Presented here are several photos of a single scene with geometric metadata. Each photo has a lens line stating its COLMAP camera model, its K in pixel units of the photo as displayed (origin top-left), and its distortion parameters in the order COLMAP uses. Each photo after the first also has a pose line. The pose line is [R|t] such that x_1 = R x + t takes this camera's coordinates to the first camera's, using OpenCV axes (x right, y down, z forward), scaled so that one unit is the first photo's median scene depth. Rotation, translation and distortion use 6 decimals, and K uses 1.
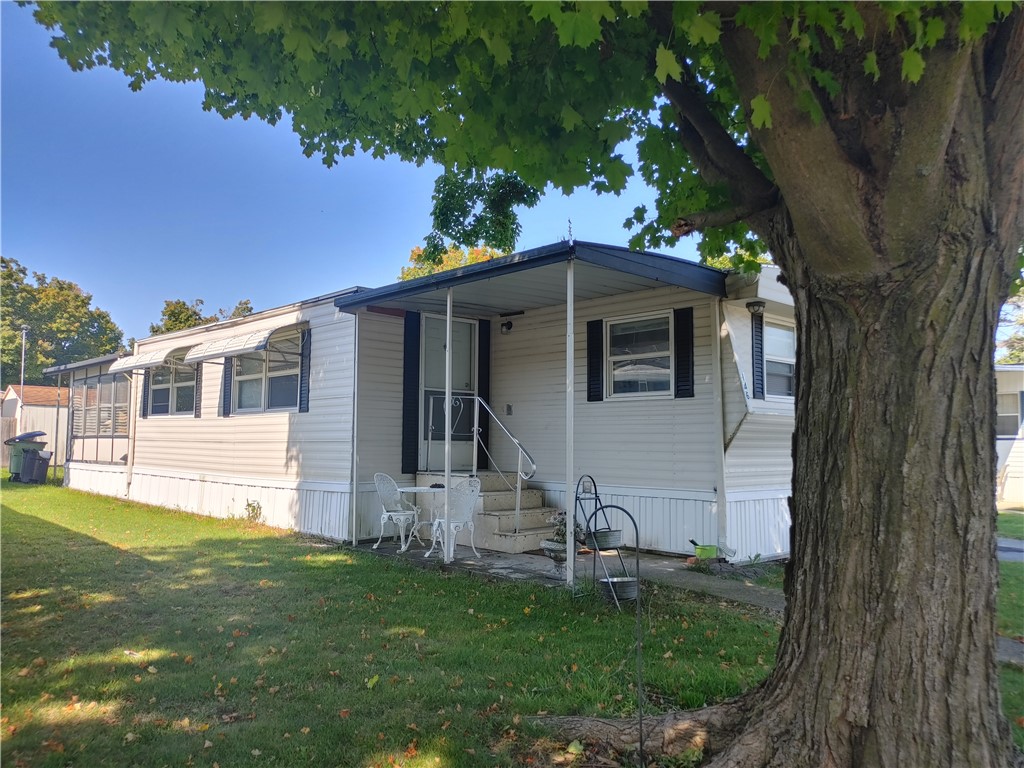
lens RADIAL K [[785.4, 0, 509.6], [0, 785.4, 397.6], [0, 0, 1]] dist [0.050844, -0.044386]
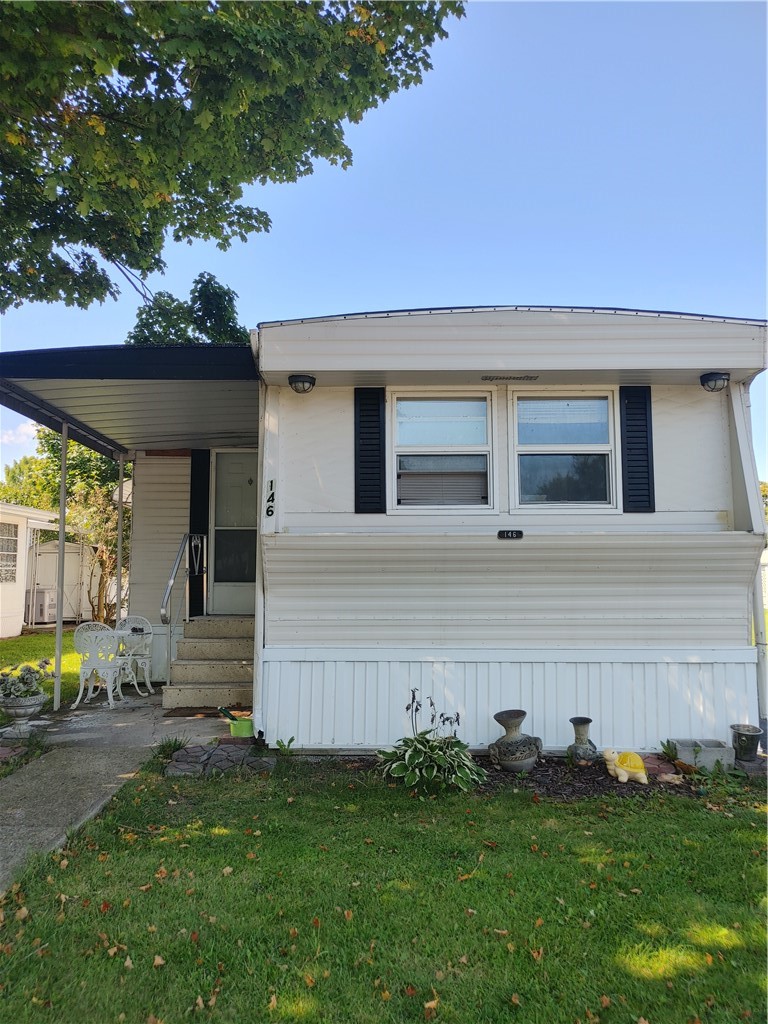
lens RADIAL K [[785.4, 0, 380.6], [0, 785.4, 513.3], [0, 0, 1]] dist [0.050844, -0.044386]
pose [[0.703566, -0.077974, -0.706339, 0.644314], [0.056515, 0.996953, -0.053762, 0.030959], [0.708379, -0.002094, 0.705829, 0.418336]]
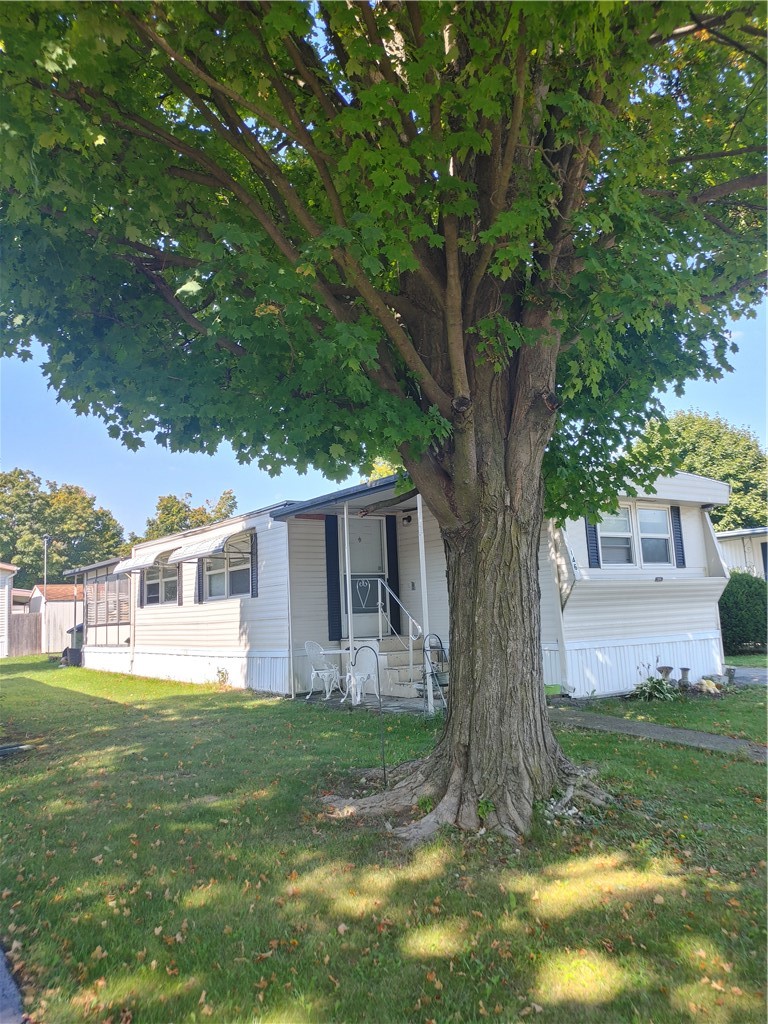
lens RADIAL K [[785.4, 0, 380.6], [0, 785.4, 513.3], [0, 0, 1]] dist [0.050844, -0.044386]
pose [[0.988041, -0.070988, -0.136875, 0.121006], [0.061480, 0.995473, -0.072485, -0.011741], [0.141401, 0.063203, 0.987933, -0.243080]]
